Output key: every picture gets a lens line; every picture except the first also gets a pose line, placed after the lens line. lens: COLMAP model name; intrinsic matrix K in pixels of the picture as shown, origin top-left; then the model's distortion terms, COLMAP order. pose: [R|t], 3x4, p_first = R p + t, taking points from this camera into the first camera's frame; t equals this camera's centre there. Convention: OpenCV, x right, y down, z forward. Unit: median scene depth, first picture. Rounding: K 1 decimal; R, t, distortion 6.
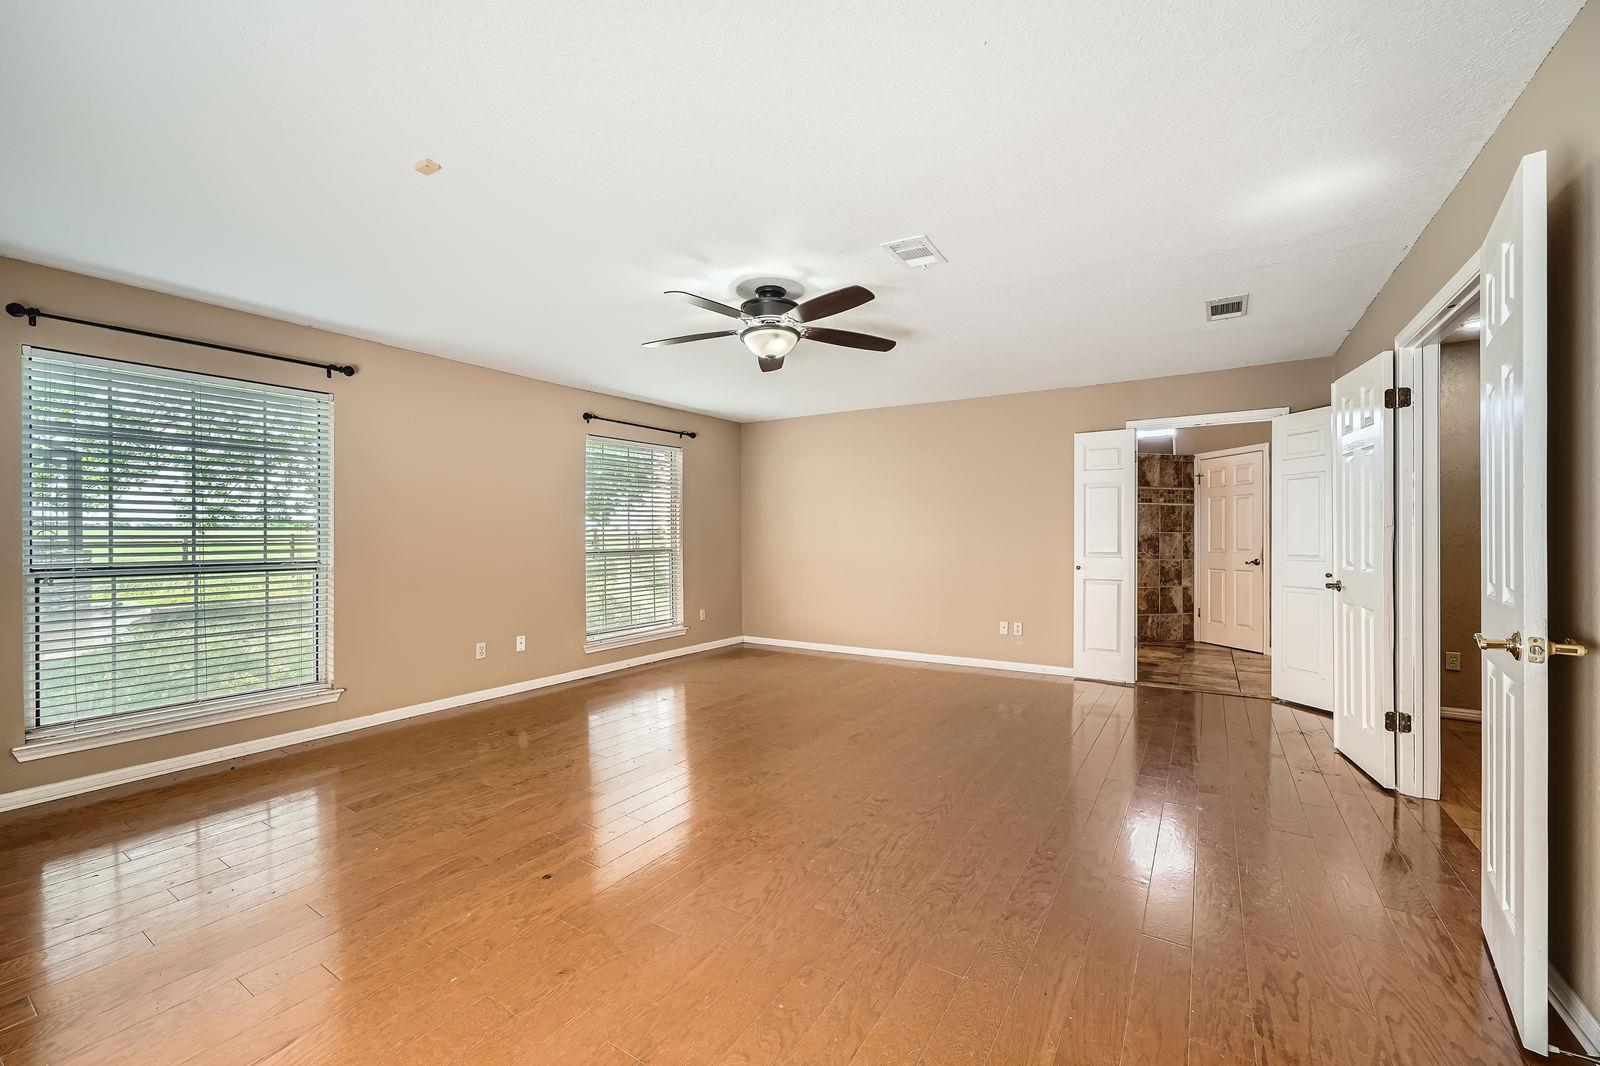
lens RADIAL K [[640.3, 0, 800.0], [0, 640.3, 533.0], [0, 0, 1]] dist [-0.001256, -0.000009]
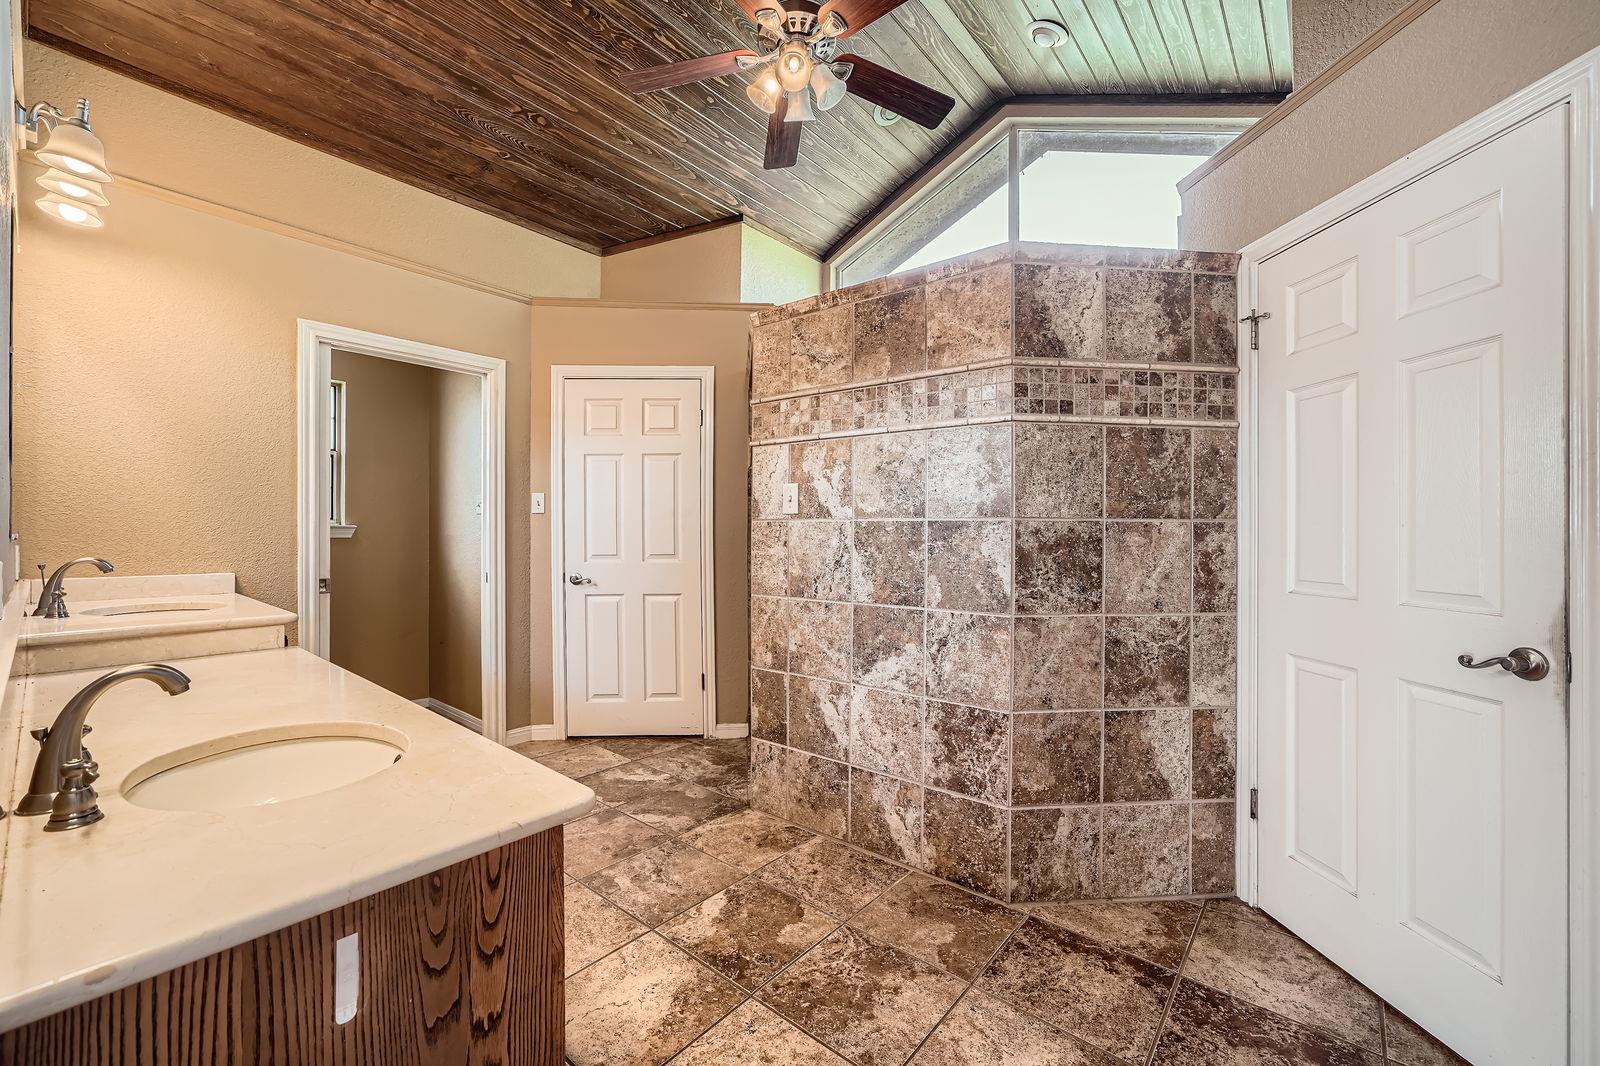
lens RADIAL K [[640.3, 0, 800.0], [0, 640.3, 533.0], [0, 0, 1]] dist [-0.001256, -0.000009]
pose [[0.990918, 0.002087, -0.134453, 0.462334], [-0.002036, 0.999998, 0.000518, 0.005222], [0.134454, -0.000239, 0.990920, 0.692223]]
